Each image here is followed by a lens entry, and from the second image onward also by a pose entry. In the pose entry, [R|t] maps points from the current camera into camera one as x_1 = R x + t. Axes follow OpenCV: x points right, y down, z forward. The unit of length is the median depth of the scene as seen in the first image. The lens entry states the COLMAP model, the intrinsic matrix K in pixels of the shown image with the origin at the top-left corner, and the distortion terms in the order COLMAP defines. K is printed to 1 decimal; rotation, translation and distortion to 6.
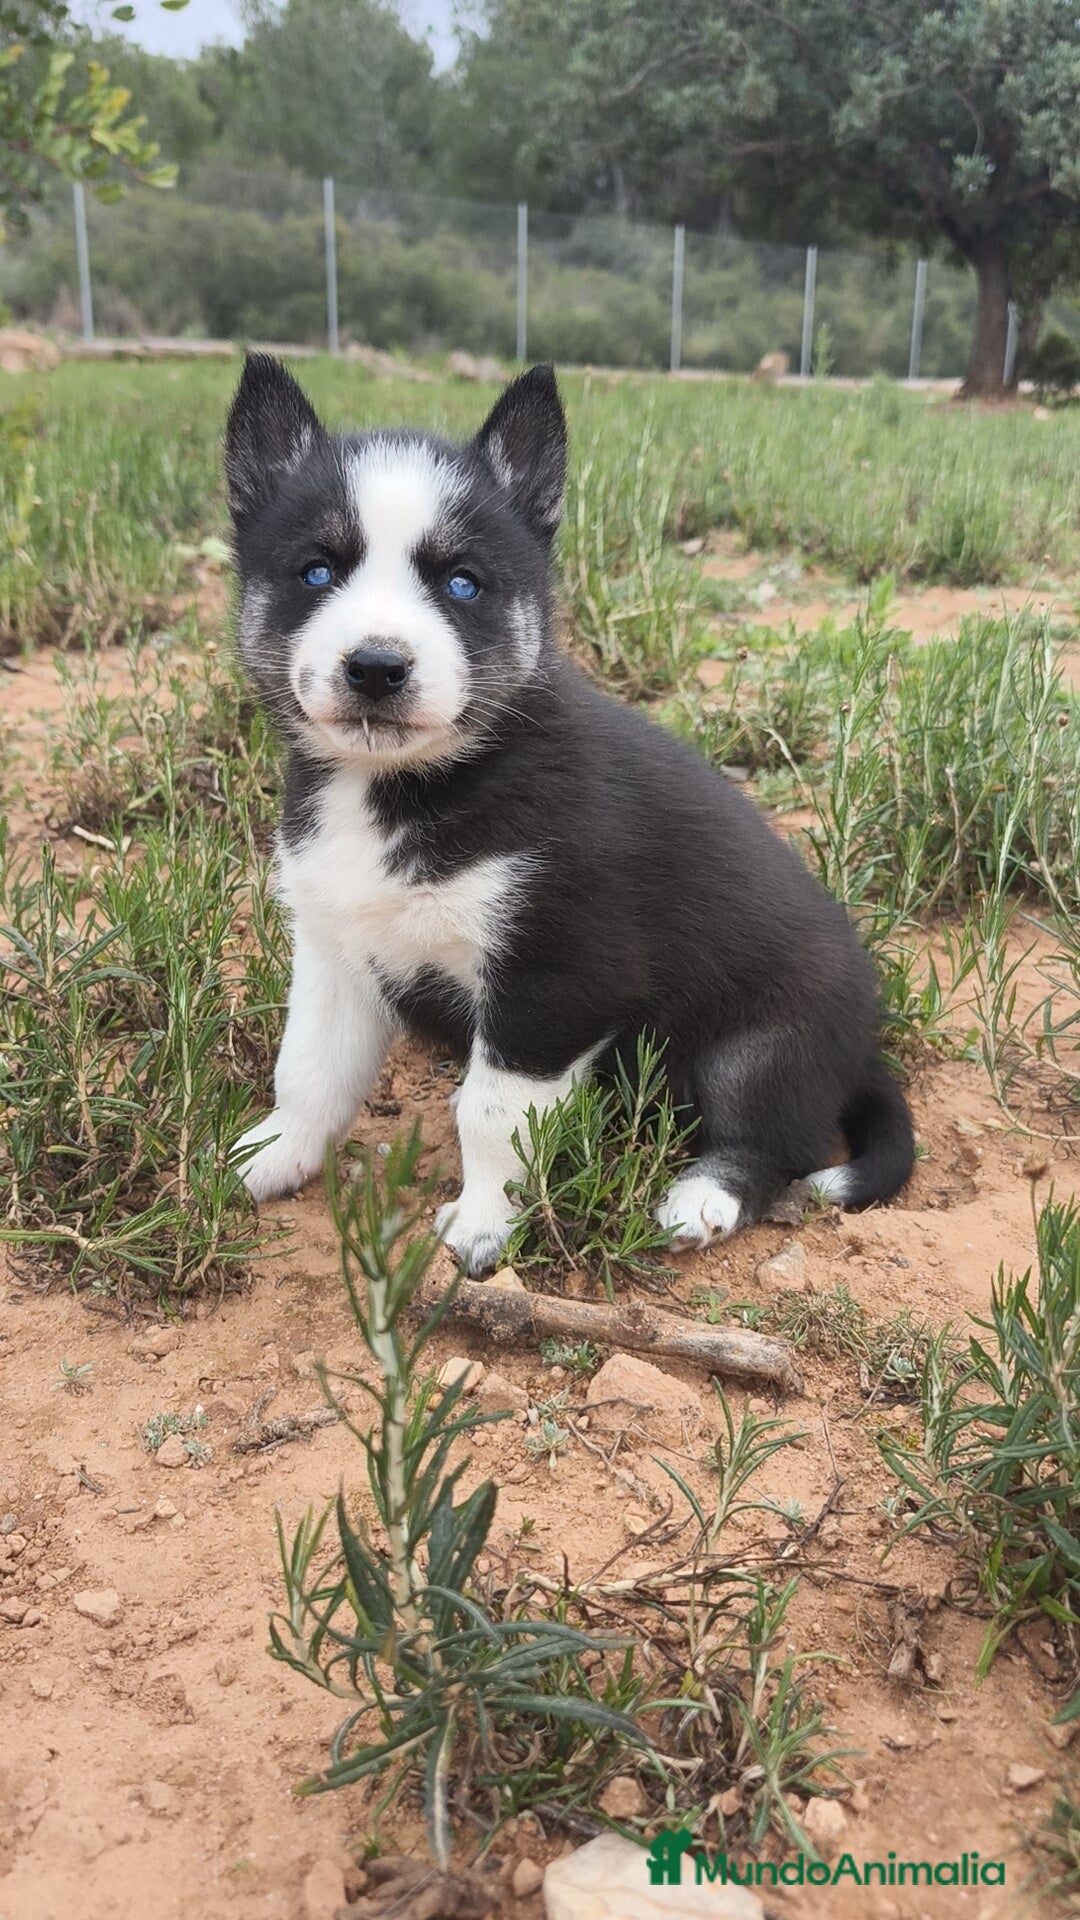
lens RADIAL K [[1653.9, 0, 563.4], [0, 1653.9, 943.0], [0, 0, 1]] dist [-0.026484, 0.010467]
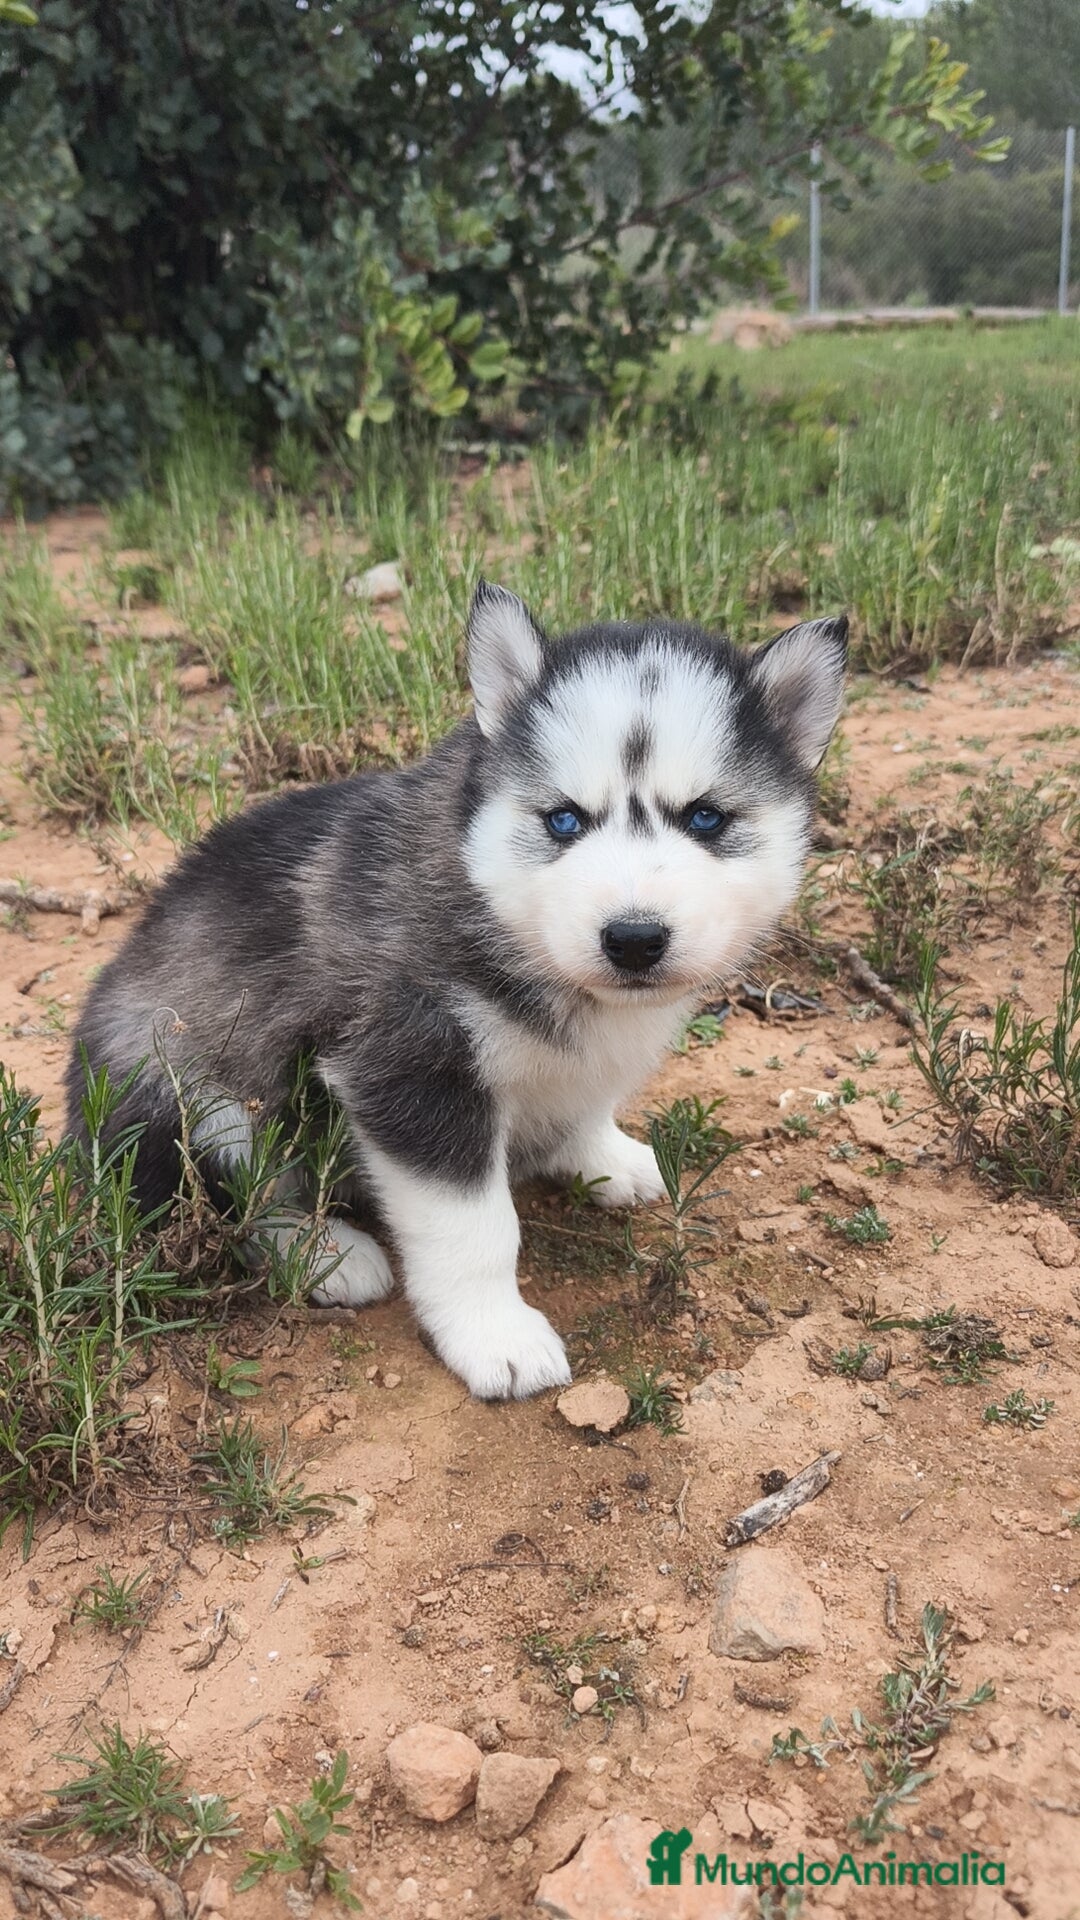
lens RADIAL K [[1653.9, 0, 558.2], [0, 1653.9, 943.2], [0, 0, 1]] dist [-0.026484, 0.010467]
pose [[0.923862, 0.082474, -0.373735, -0.428693], [-0.074514, 0.996580, 0.035723, -0.097611], [0.375403, -0.005155, 0.926847, 0.049553]]
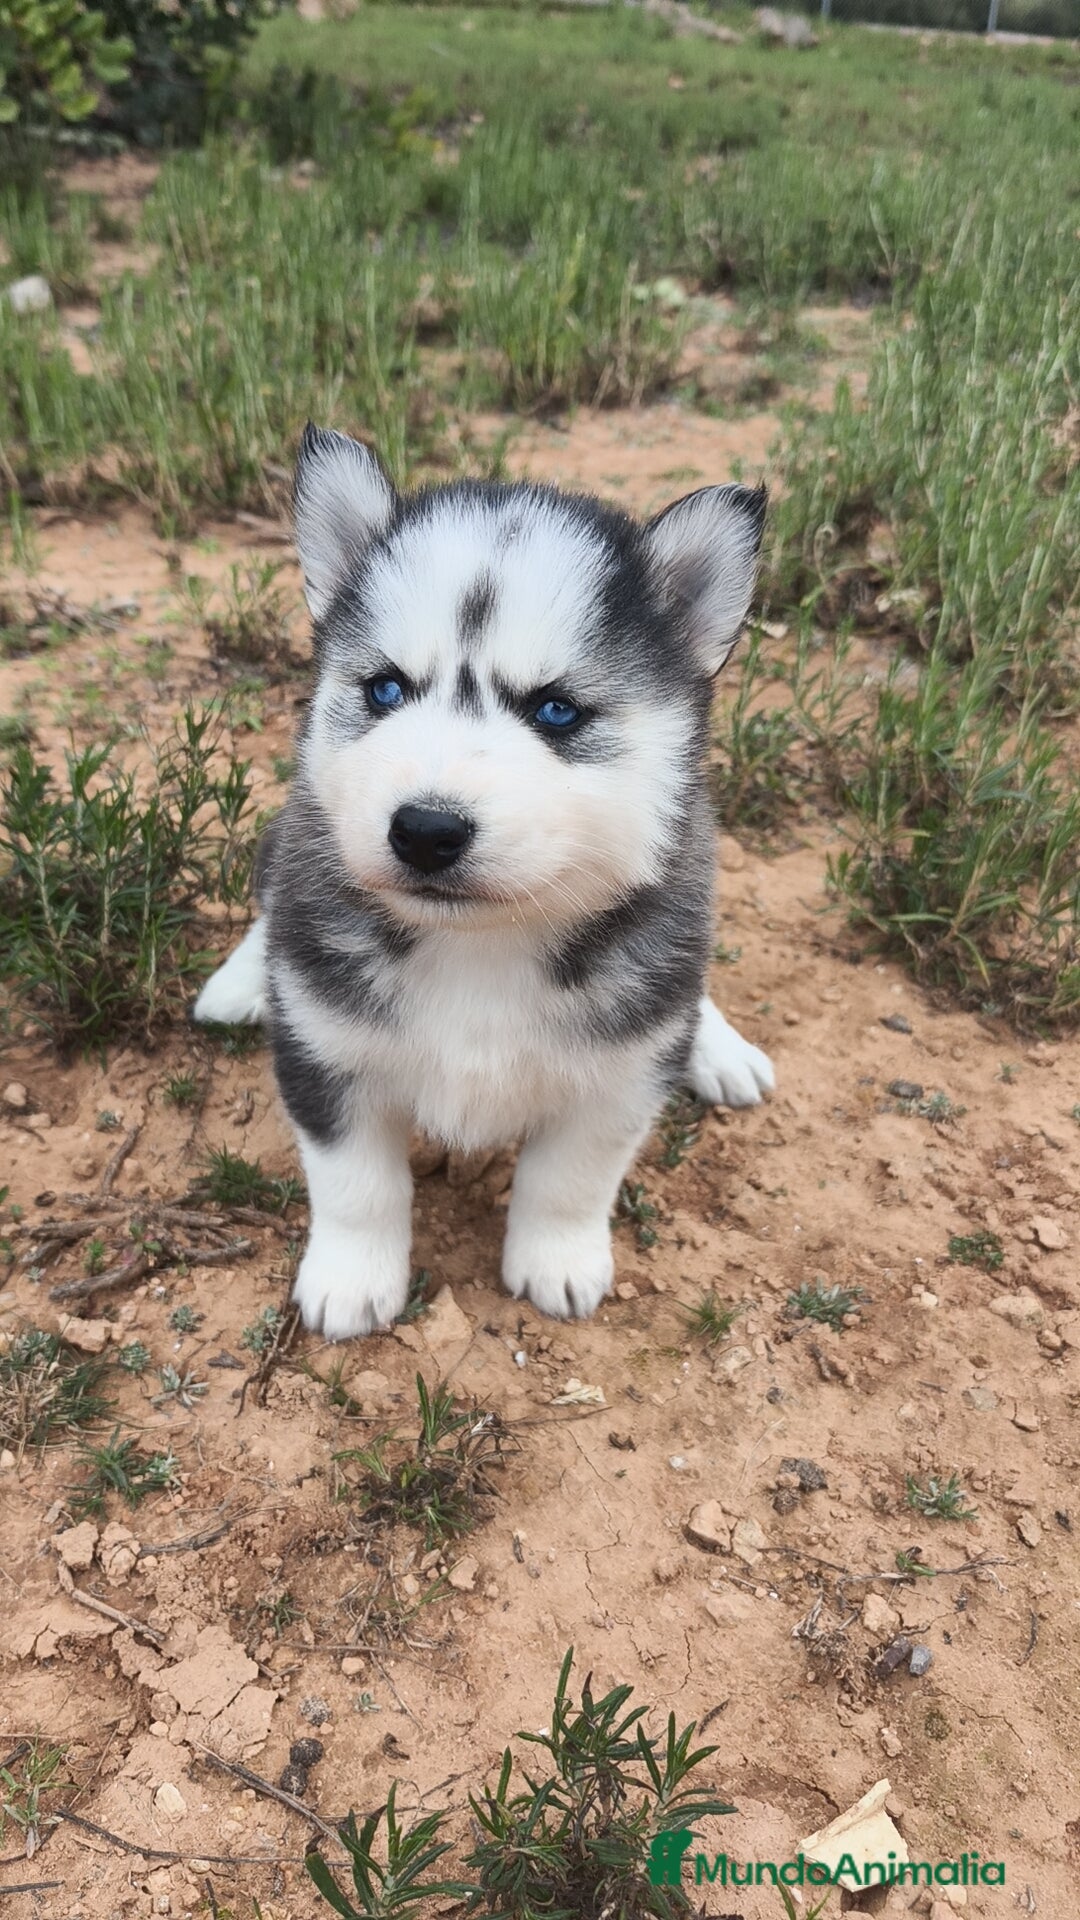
lens RADIAL K [[1653.9, 0, 531.9], [0, 1653.9, 990.5], [0, 0, 1]] dist [-0.026484, 0.010467]
pose [[0.987857, 0.102602, -0.116665, -0.509009], [-0.076072, 0.974172, 0.212606, -0.086078], [0.135465, -0.201149, 0.970149, -0.452969]]
